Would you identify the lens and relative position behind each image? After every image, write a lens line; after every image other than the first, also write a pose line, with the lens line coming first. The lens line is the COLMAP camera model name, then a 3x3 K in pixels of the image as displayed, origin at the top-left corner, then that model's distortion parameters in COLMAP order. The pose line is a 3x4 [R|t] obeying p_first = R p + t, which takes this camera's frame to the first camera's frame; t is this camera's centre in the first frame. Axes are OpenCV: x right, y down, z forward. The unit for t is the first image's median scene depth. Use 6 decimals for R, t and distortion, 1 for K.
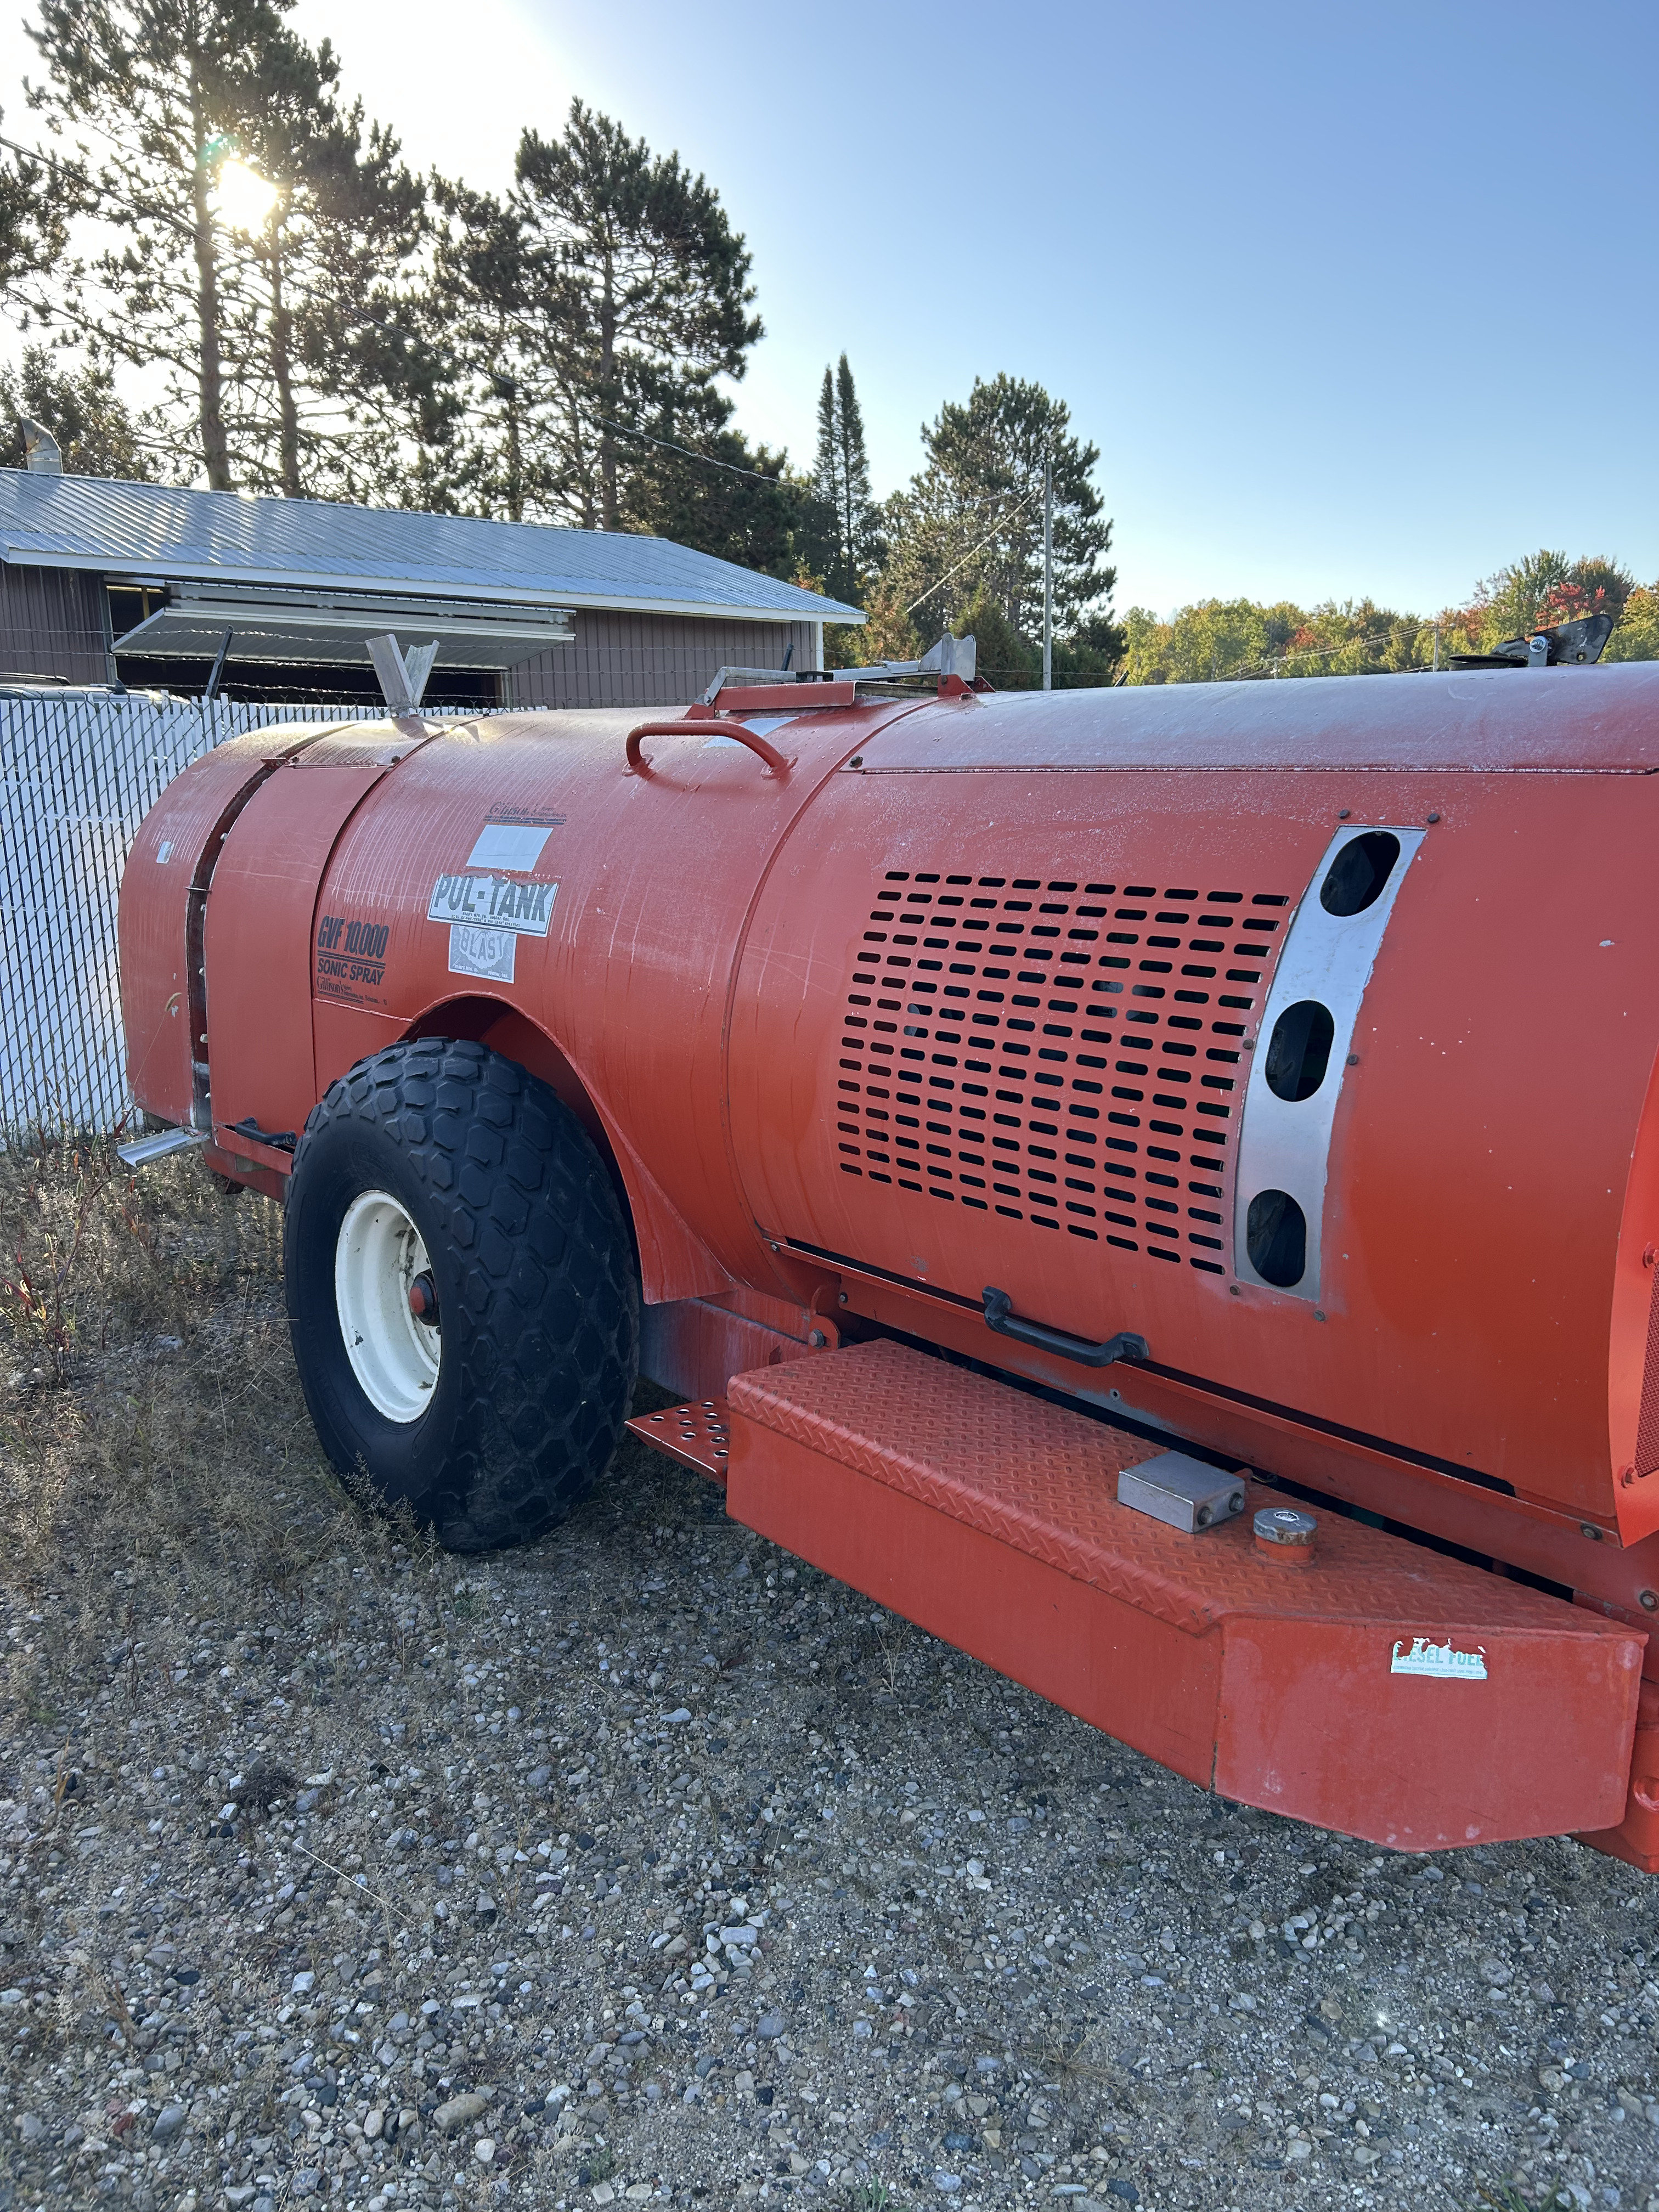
lens RADIAL K [[1635.5, 0, 829.5], [0, 1635.5, 1106.0], [0, 0, 1]] dist [0.002289, -0.050014]
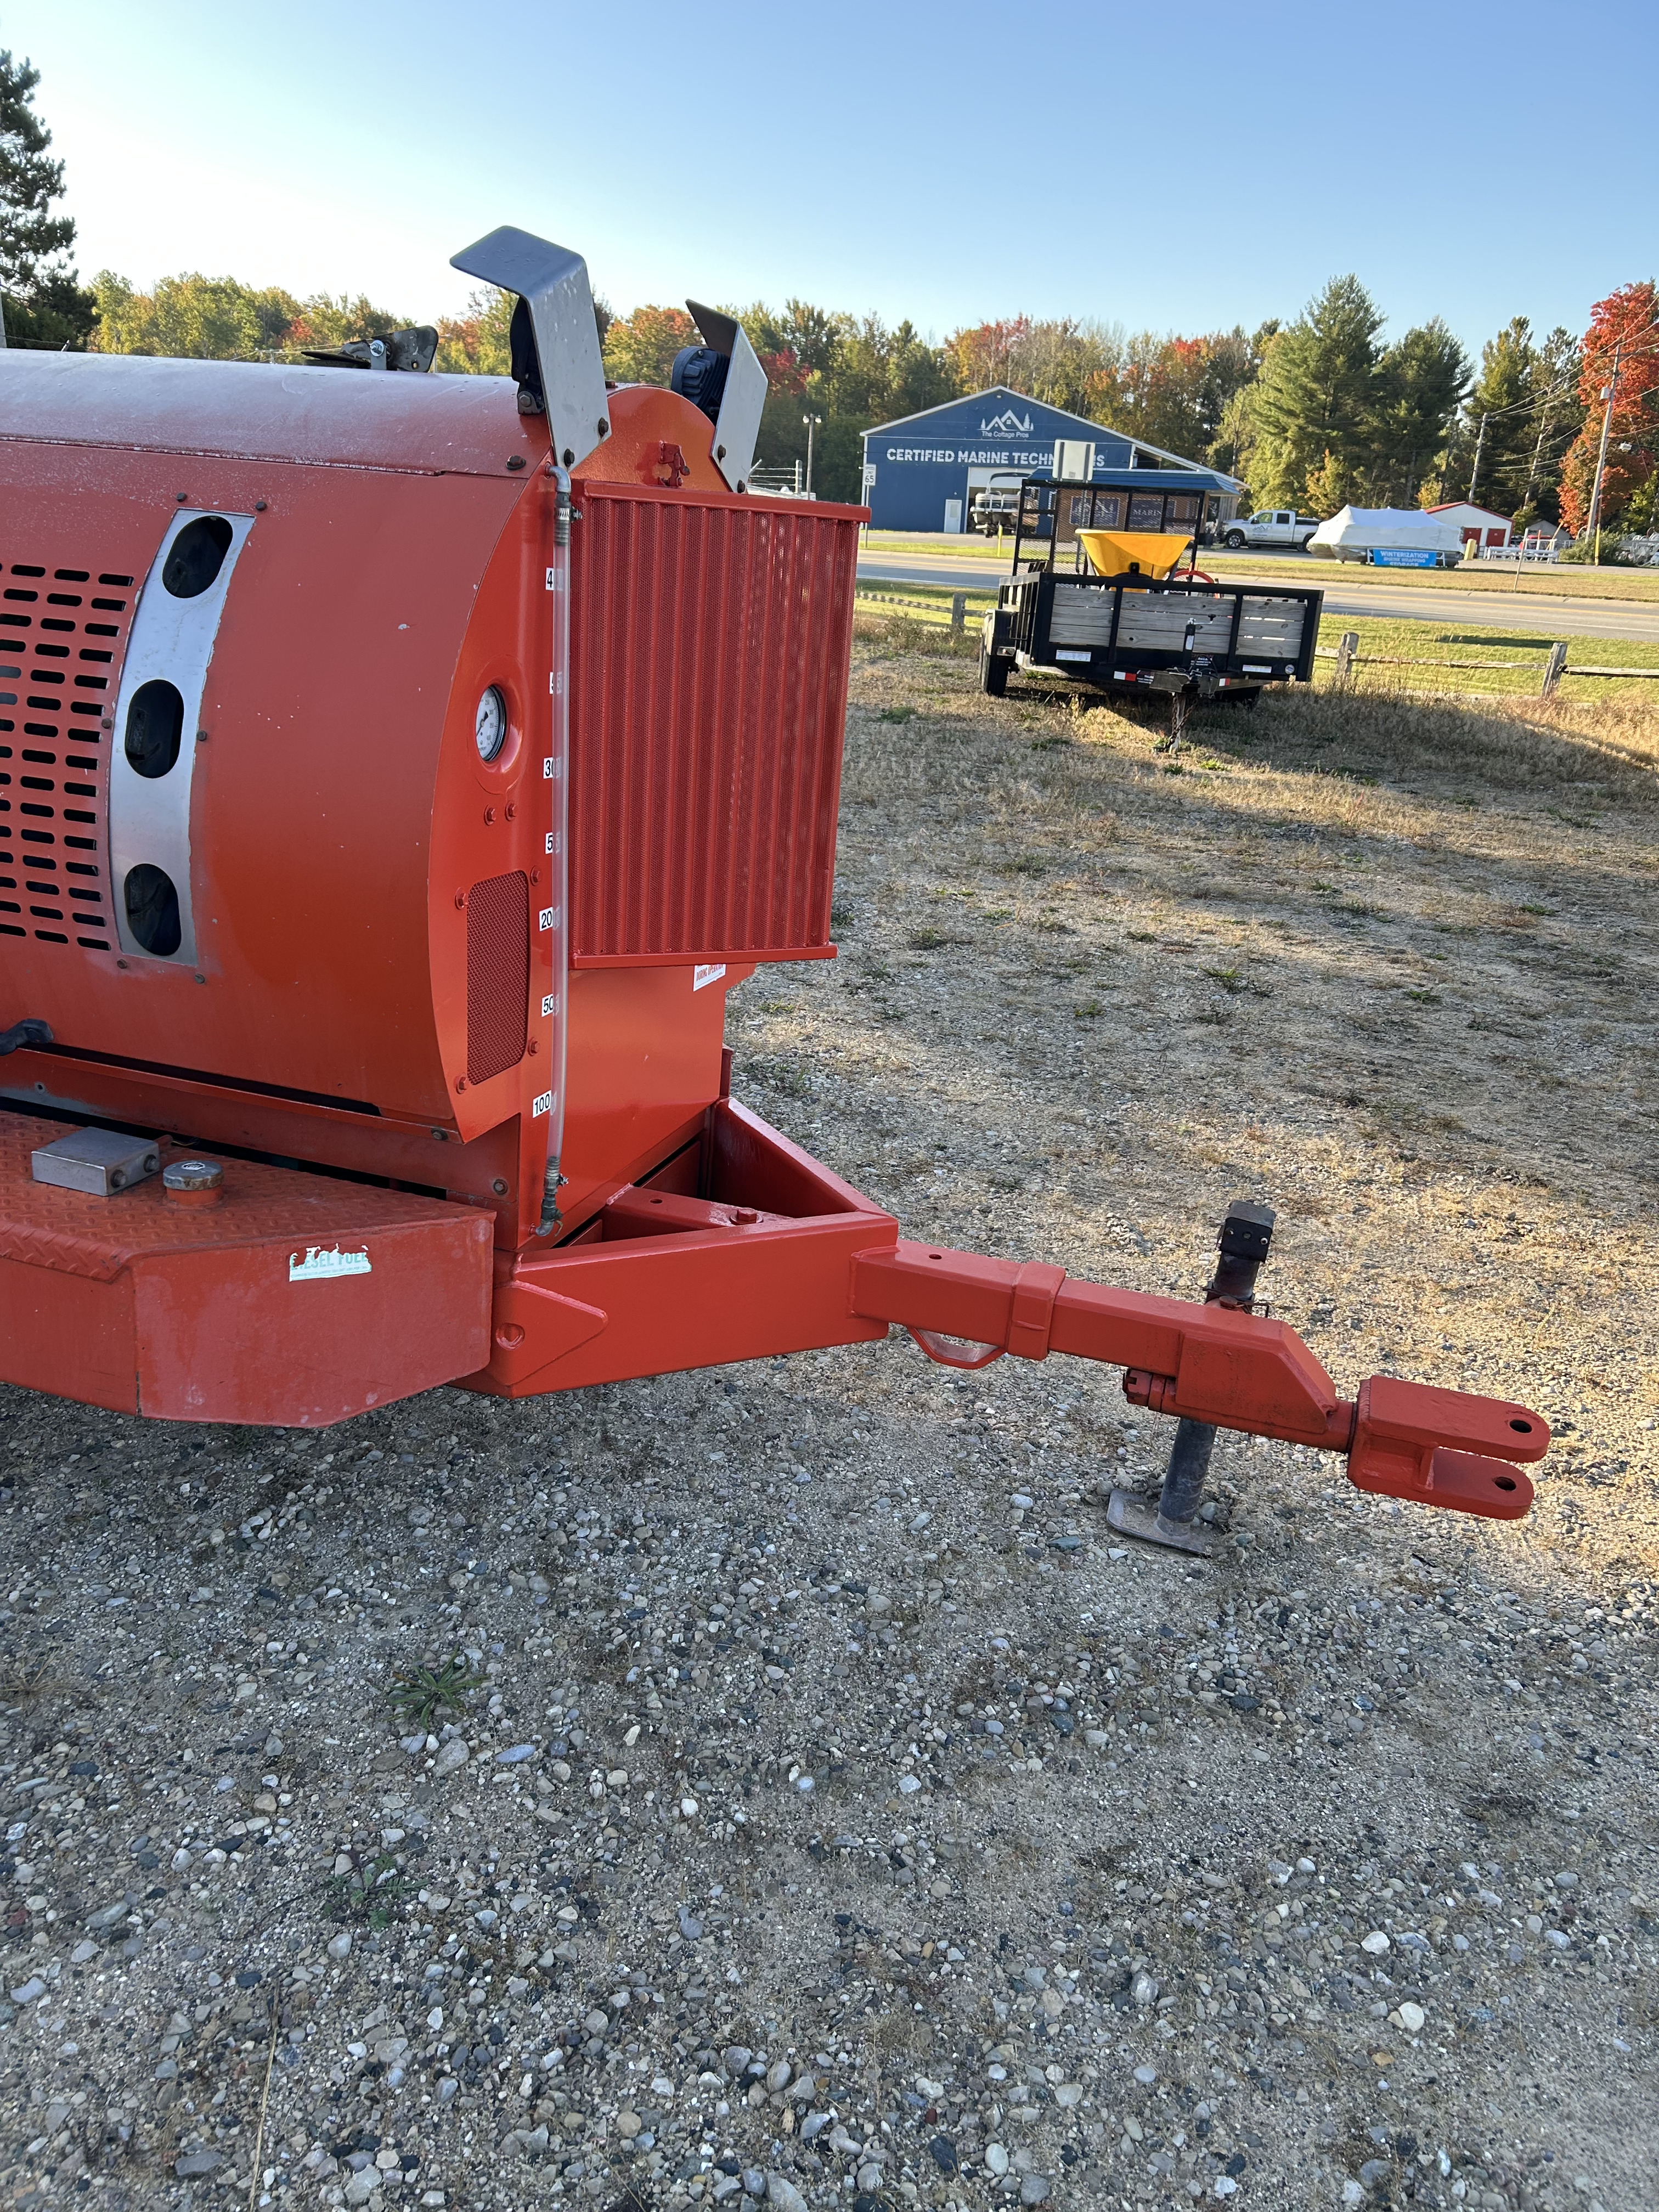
lens RADIAL K [[1613.7, 0, 829.5], [0, 1613.7, 1106.0], [0, 0, 1]] dist [0.006478, -0.029910]
pose [[0.839181, -0.121164, 0.530184, 0.068855], [0.030553, 0.983830, 0.176478, 0.033536], [-0.542994, -0.131898, 0.829313, -0.122966]]
